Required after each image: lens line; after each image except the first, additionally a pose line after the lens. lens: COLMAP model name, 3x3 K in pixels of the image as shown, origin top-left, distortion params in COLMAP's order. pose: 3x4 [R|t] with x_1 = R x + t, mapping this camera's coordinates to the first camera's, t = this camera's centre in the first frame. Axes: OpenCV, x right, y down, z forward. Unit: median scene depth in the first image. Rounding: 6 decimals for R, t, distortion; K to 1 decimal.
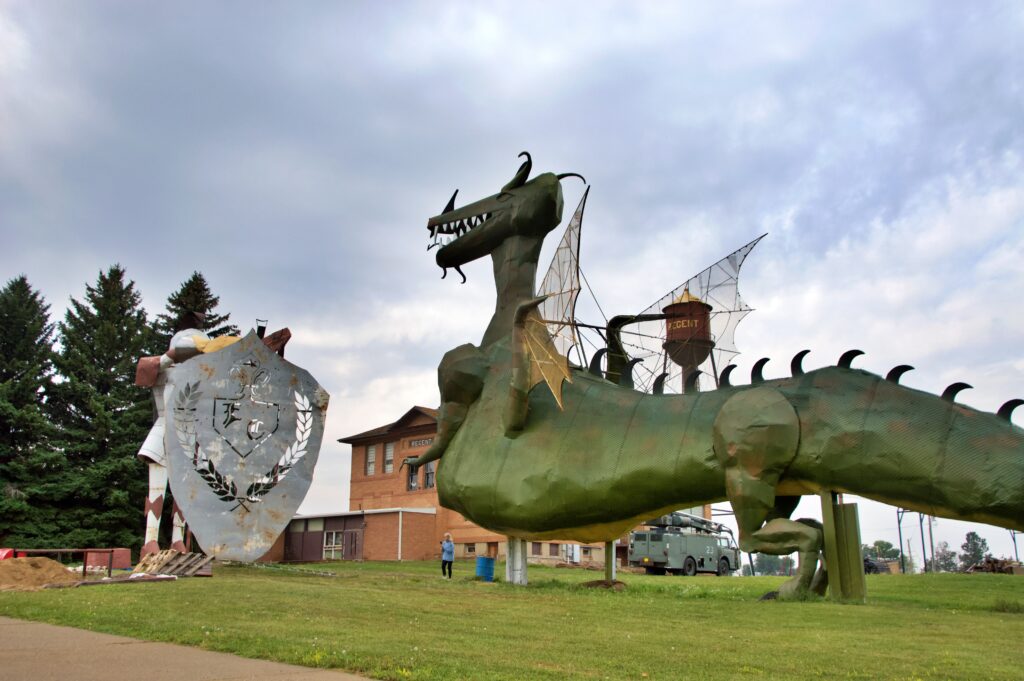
lens RADIAL K [[933.2, 0, 512.4], [0, 933.2, 338.5], [0, 0, 1]] dist [-0.000537, 0.000000]
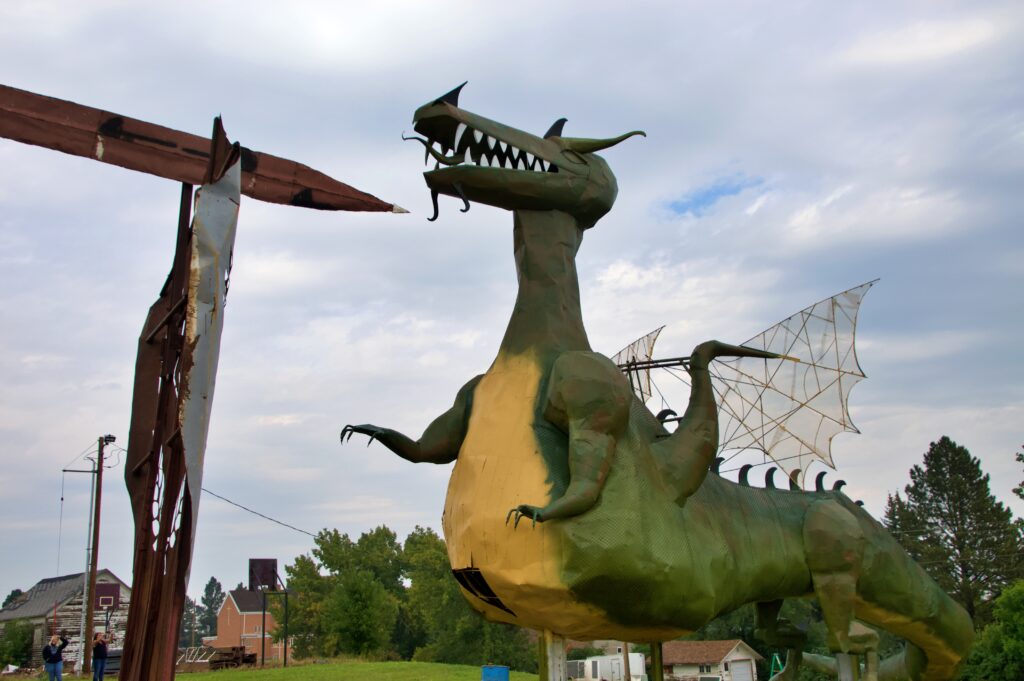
lens RADIAL K [[1135.4, 0, 515.1], [0, 1135.4, 339.2], [0, 0, 1]] dist [0.039473, 0.000000]
pose [[0.094390, 0.237714, 0.966738, -0.794975], [-0.223415, 0.951363, -0.212119, 0.171318], [-0.970142, -0.195962, 0.142908, 0.857761]]
